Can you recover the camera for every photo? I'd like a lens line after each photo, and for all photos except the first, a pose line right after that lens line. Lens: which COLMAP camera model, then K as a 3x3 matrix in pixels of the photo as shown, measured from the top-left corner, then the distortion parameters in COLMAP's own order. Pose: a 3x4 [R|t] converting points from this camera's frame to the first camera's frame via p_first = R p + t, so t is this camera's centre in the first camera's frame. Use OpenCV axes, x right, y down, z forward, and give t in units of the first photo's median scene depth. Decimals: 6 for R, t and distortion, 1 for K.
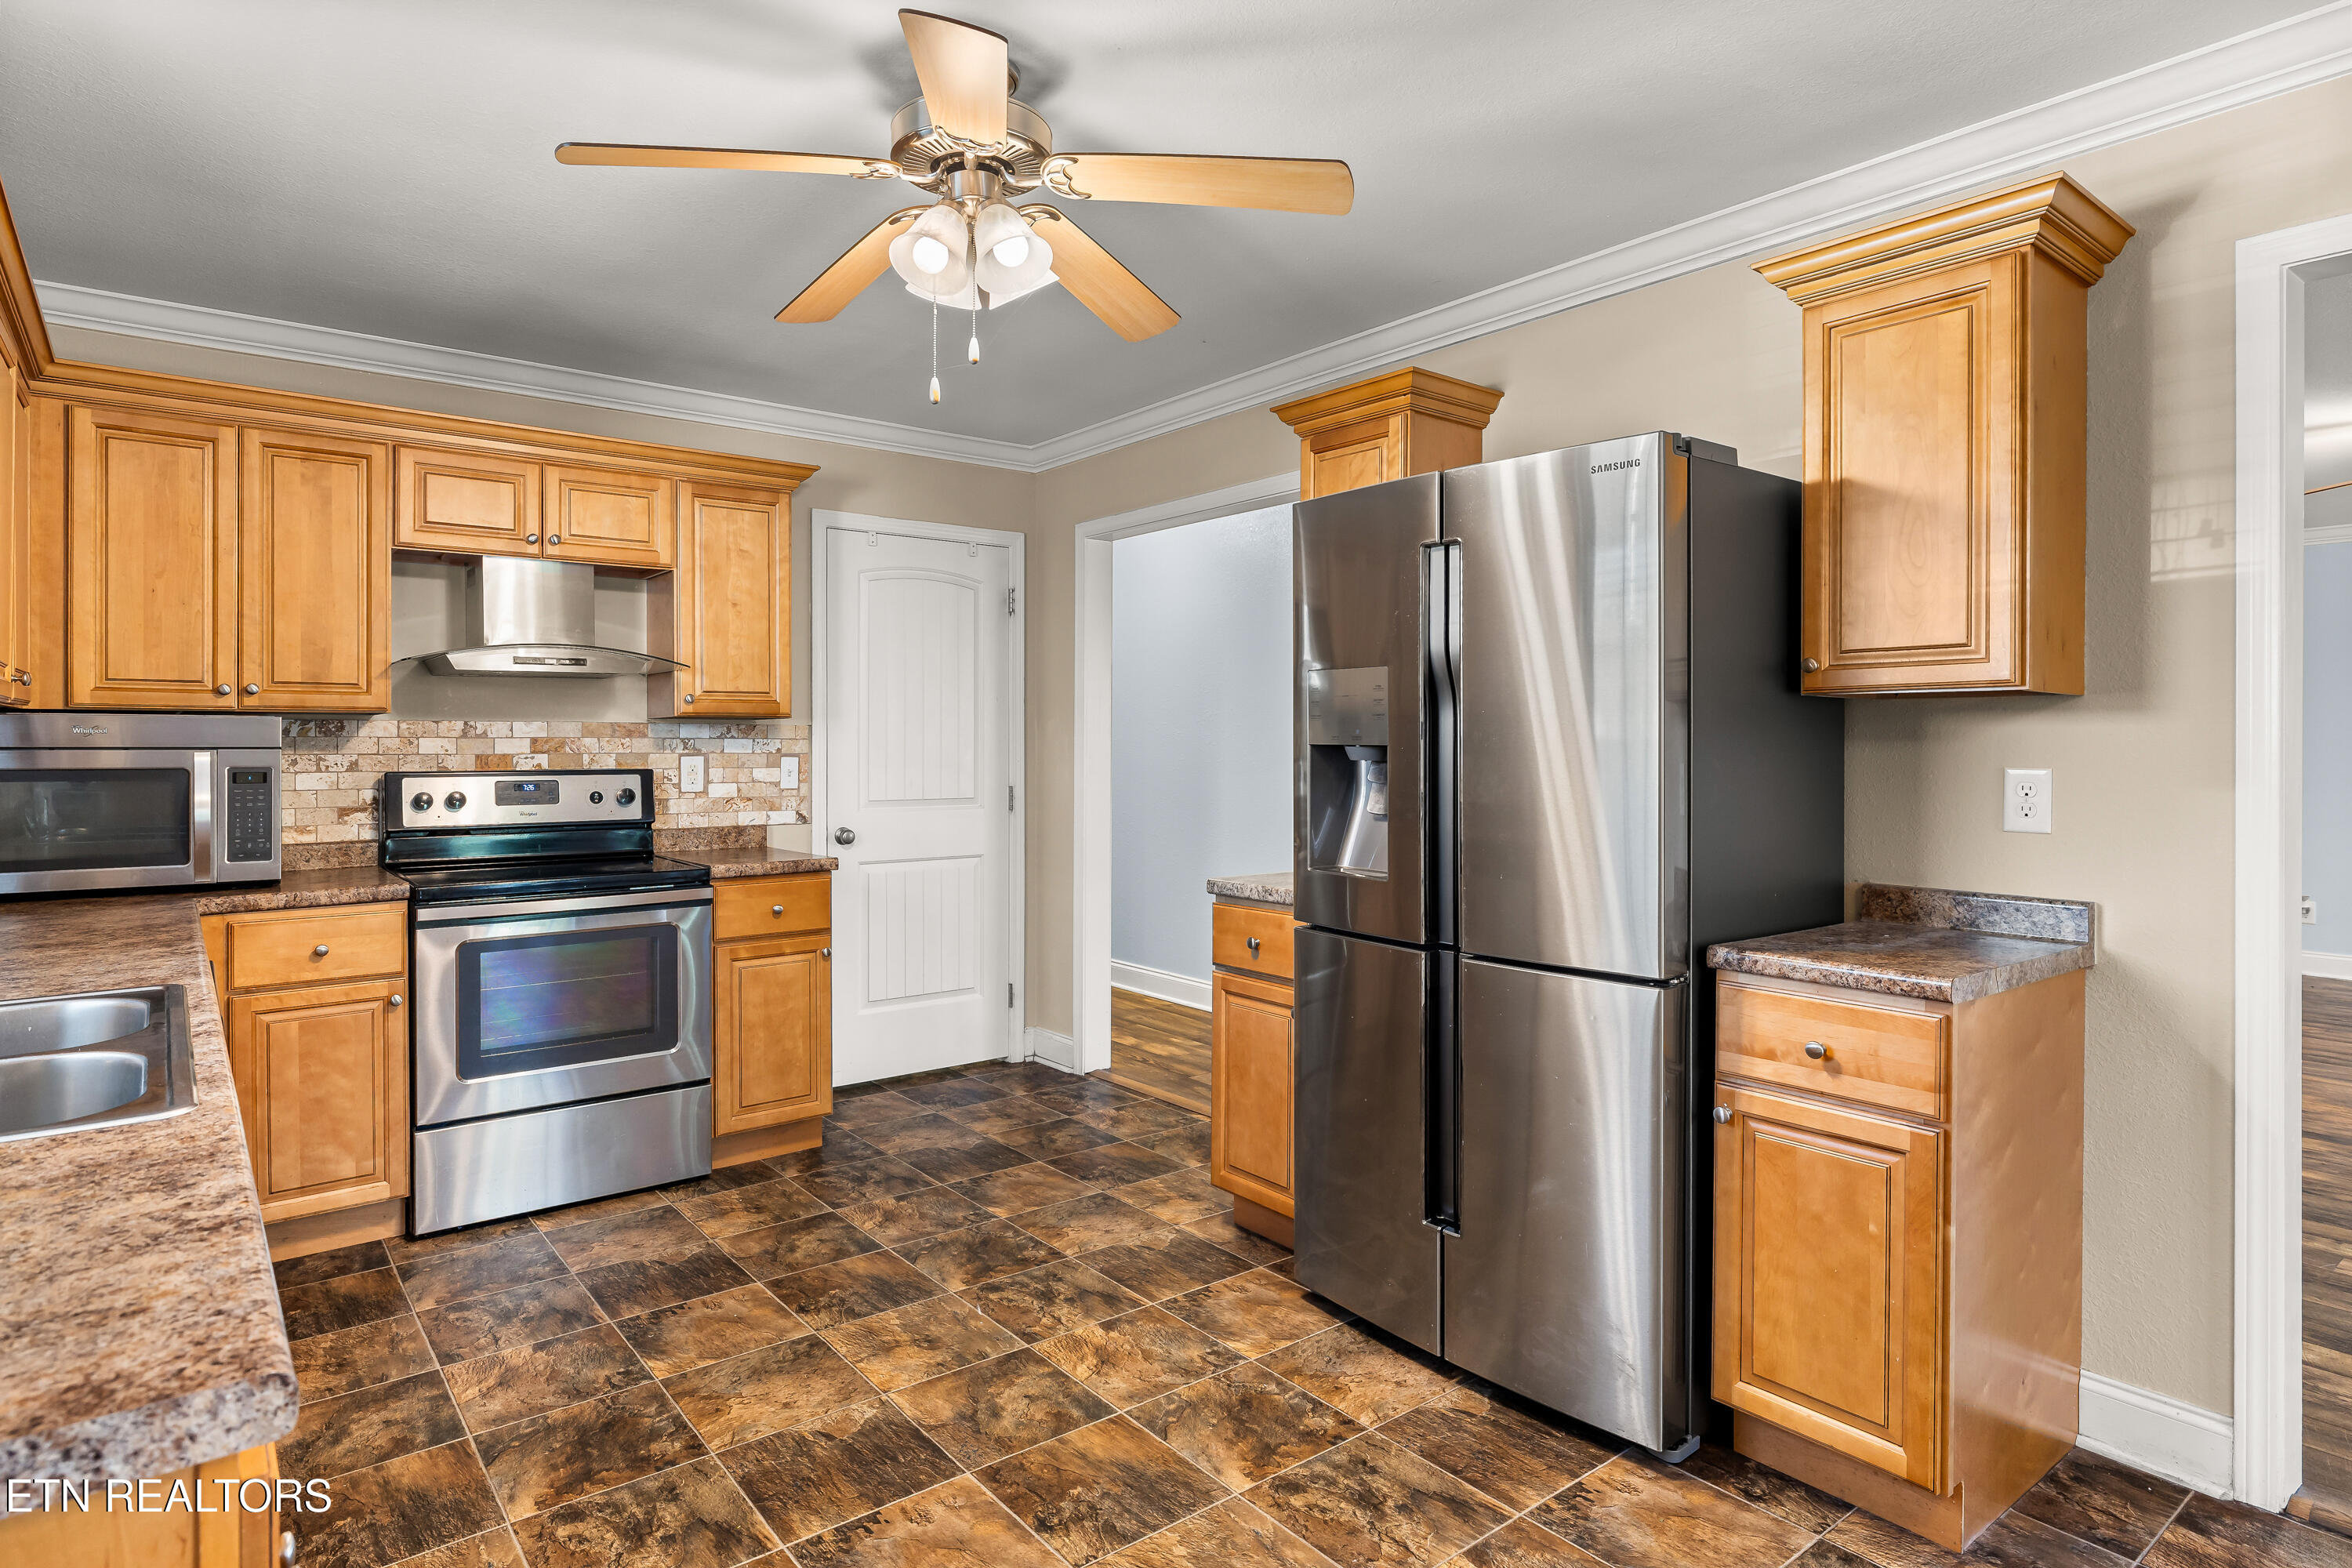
lens RADIAL K [[1289.7, 0, 1175.7], [0, 1289.7, 770.5], [0, 0, 1]] dist [0.001284, -0.004081]
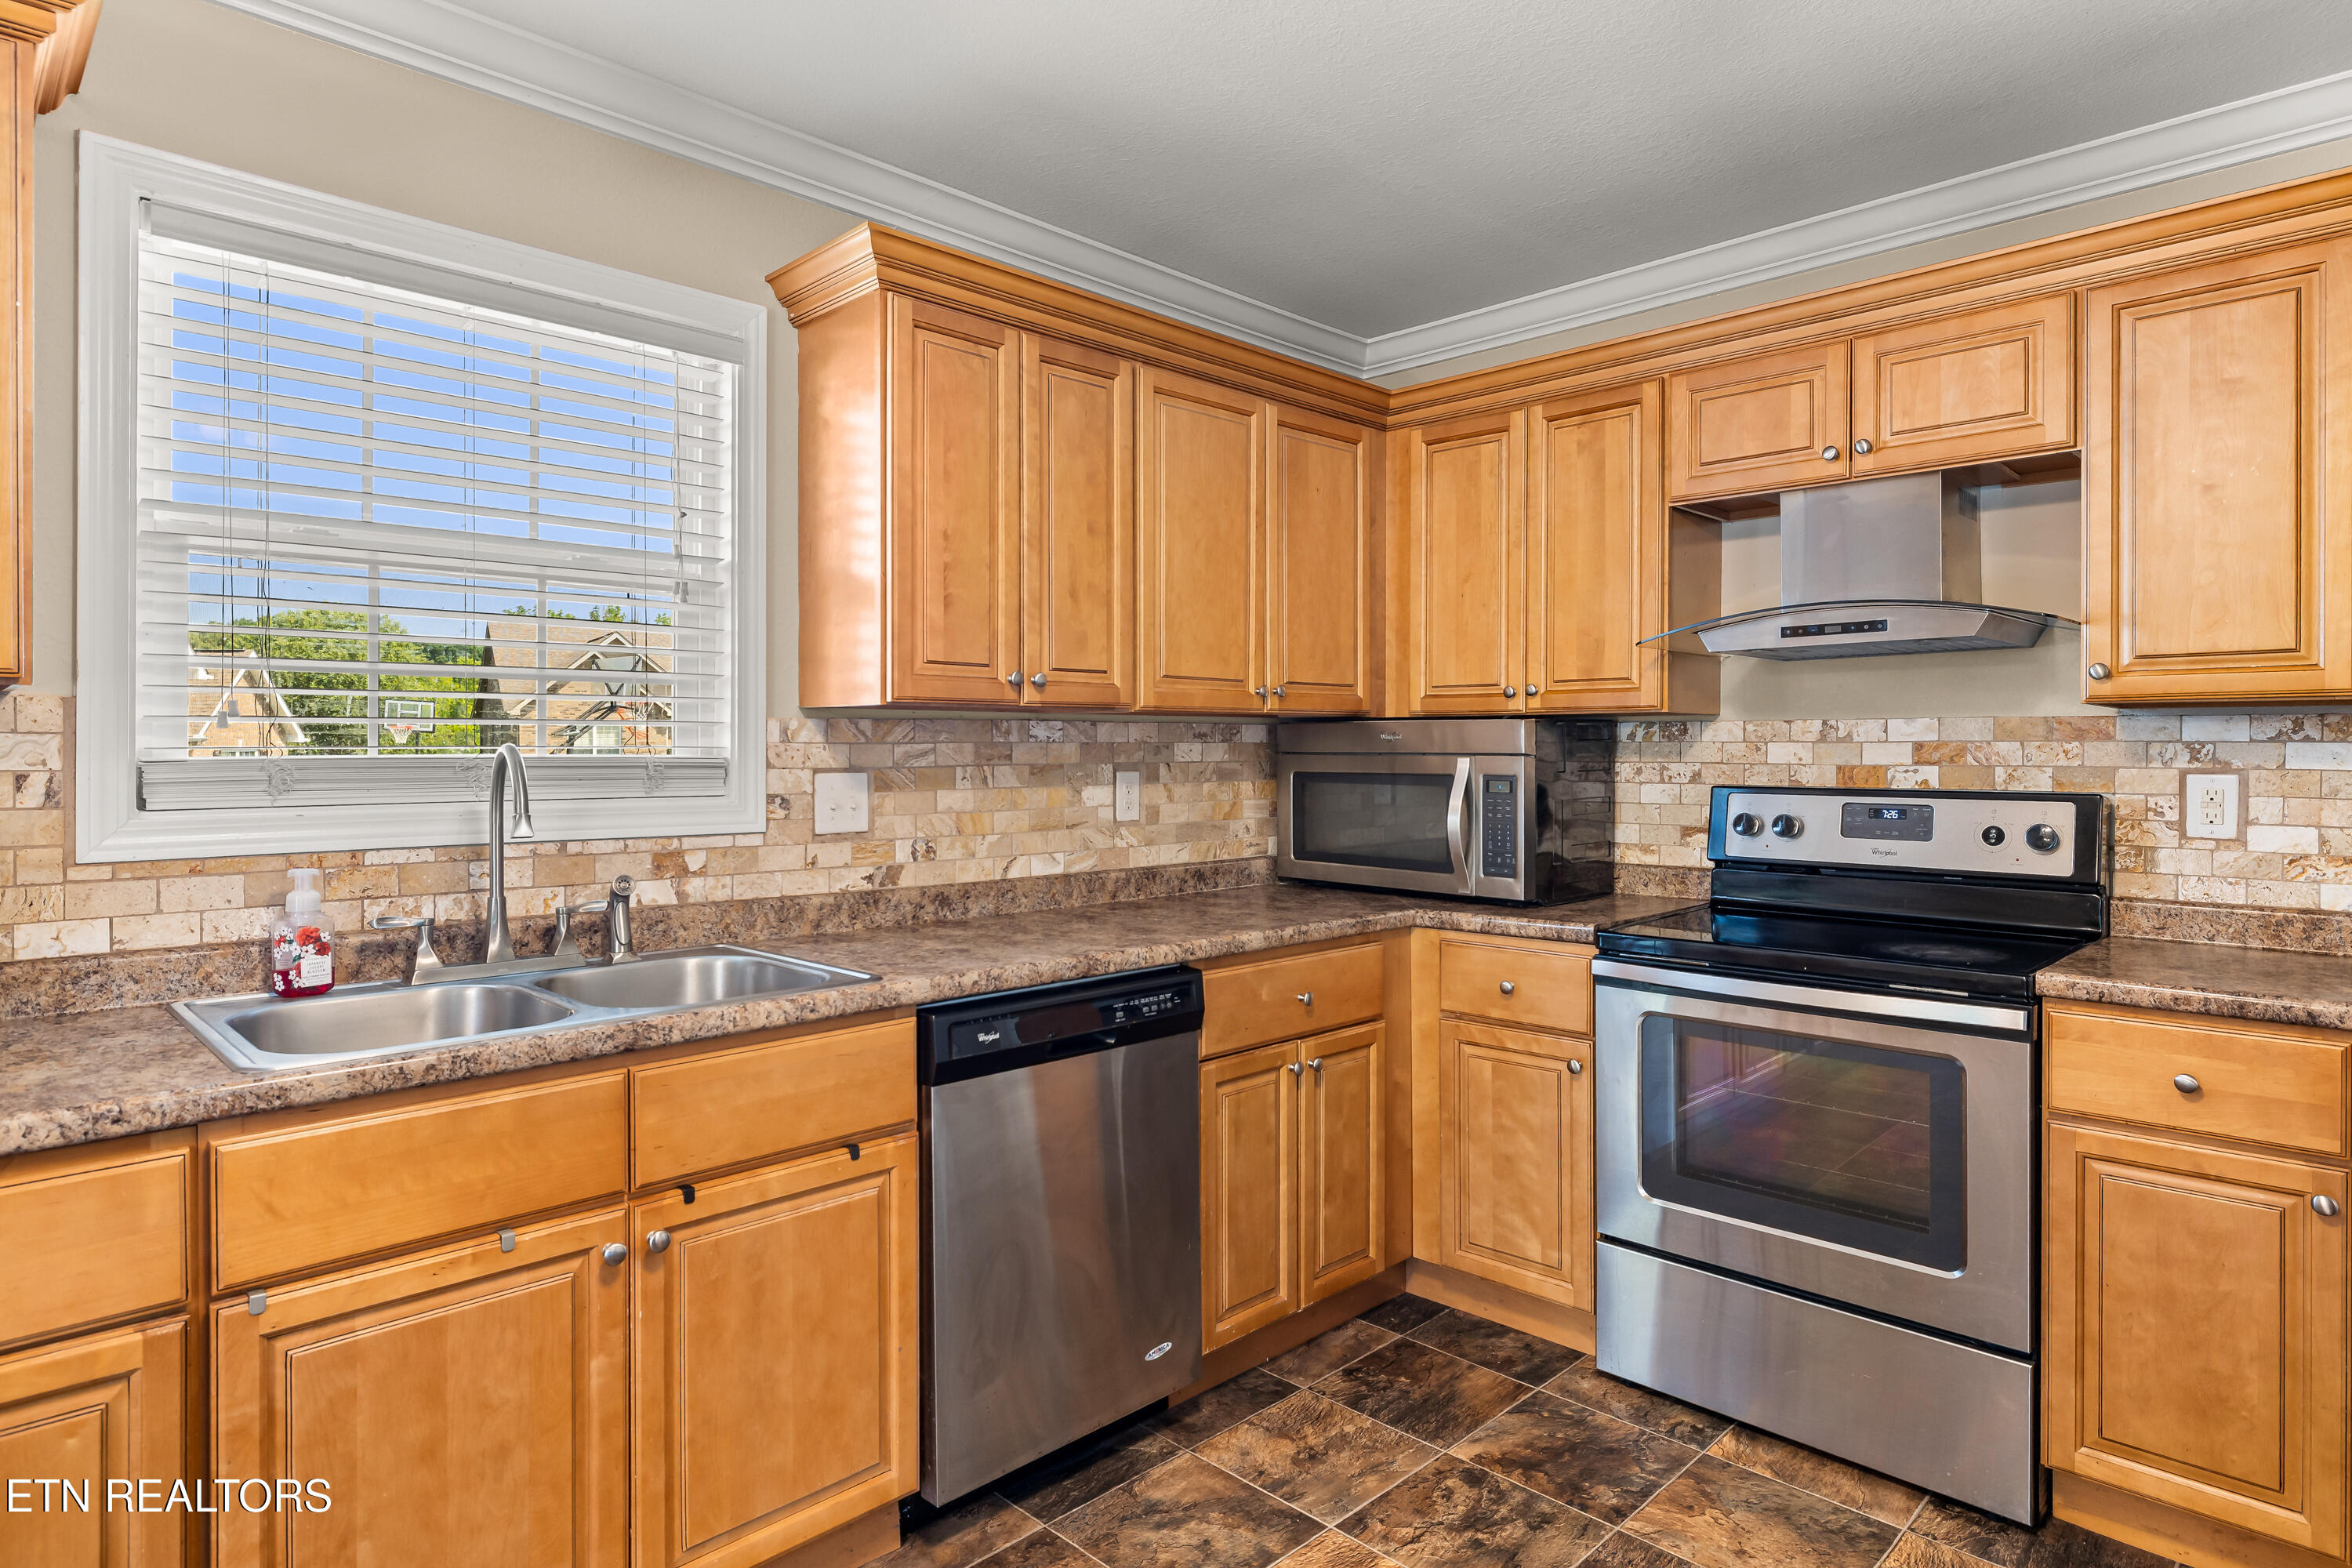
lens RADIAL K [[1289.7, 0, 1182.2], [0, 1289.7, 764.0], [0, 0, 1]] dist [0.001284, -0.004081]
pose [[0.109179, 0.014263, -0.993920, 0.147085], [-0.022071, 0.999685, 0.011921, -0.014013], [0.993777, 0.020635, 0.109460, 0.566504]]
